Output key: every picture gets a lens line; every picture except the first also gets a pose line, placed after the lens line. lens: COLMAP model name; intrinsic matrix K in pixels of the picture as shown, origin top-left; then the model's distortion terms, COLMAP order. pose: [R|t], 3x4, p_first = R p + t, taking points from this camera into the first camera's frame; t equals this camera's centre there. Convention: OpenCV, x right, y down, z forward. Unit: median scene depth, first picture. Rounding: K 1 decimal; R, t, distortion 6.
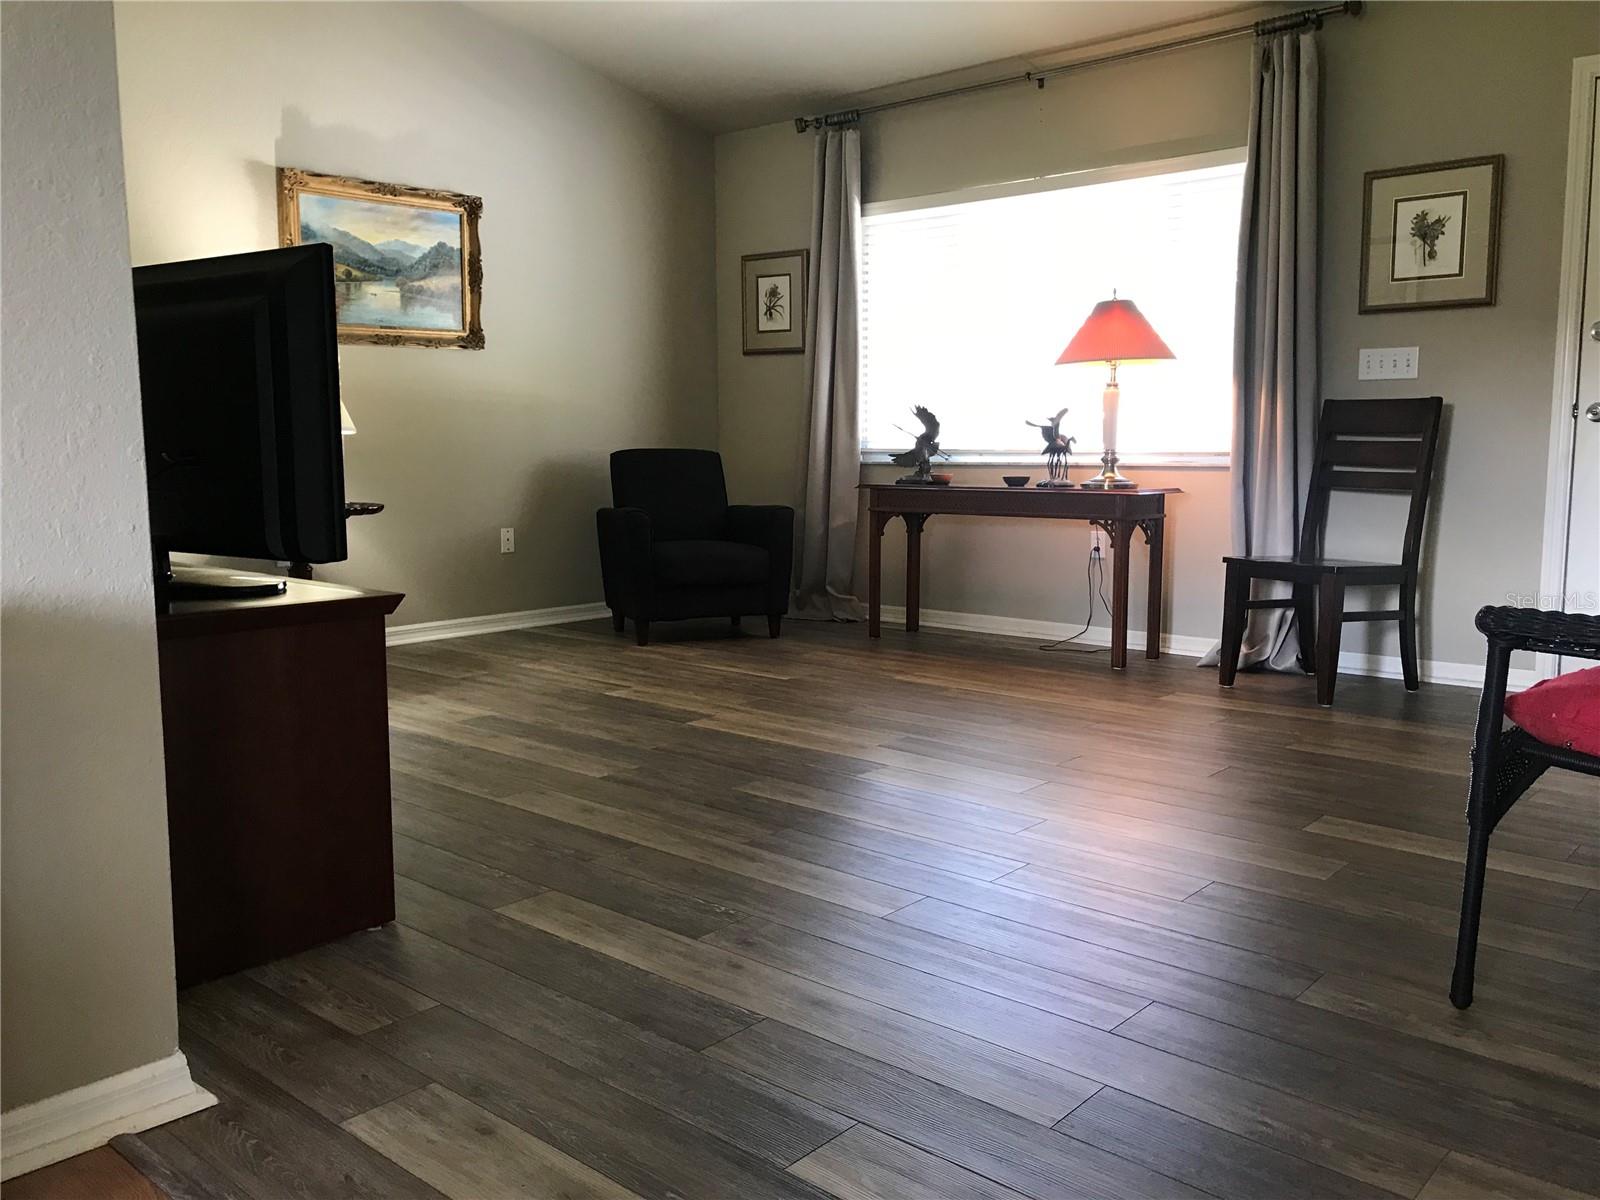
lens RADIAL K [[1313.8, 0, 807.1], [0, 1313.8, 593.8], [0, 0, 1]] dist [0.035271, -0.038491]
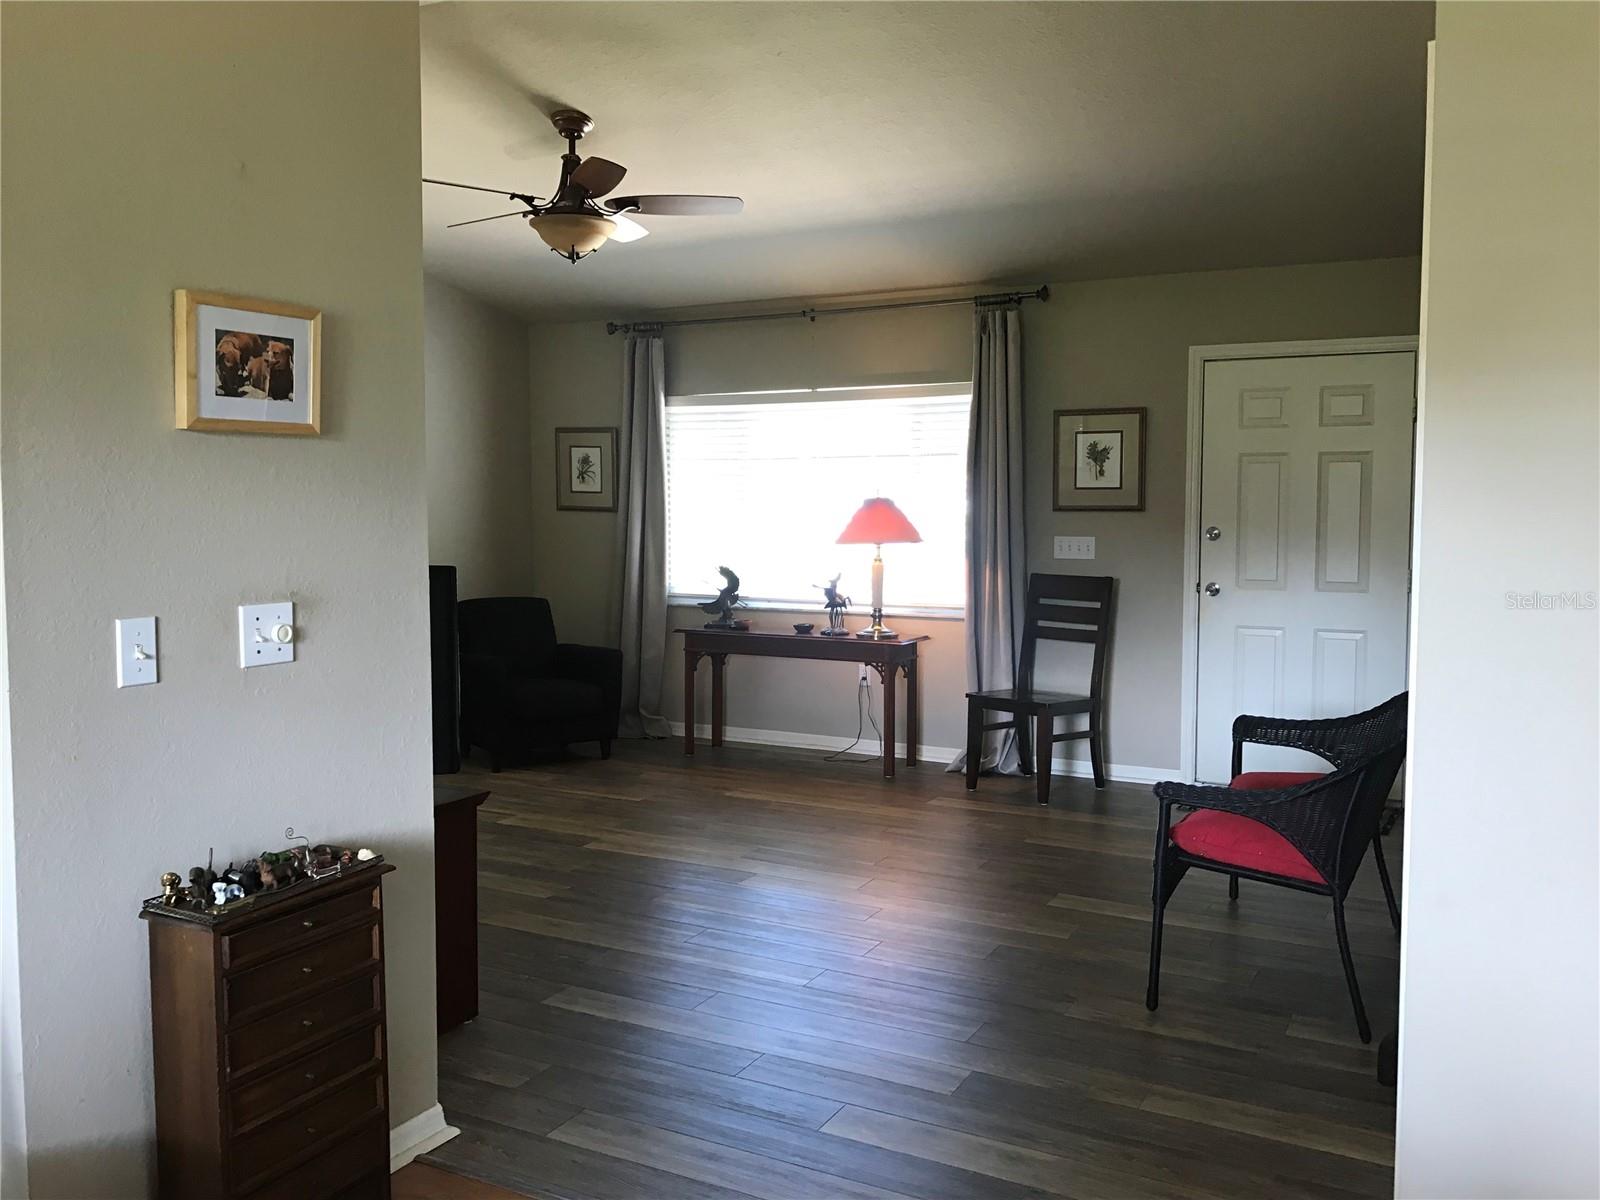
lens RADIAL K [[1313.8, 0, 801.8], [0, 1313.8, 592.9], [0, 0, 1]] dist [0.035271, -0.038491]
pose [[0.973786, -0.013647, 0.227057, -0.149647], [0.024347, 0.998718, -0.044387, -0.074428], [-0.226160, 0.048752, 0.972869, -0.267946]]
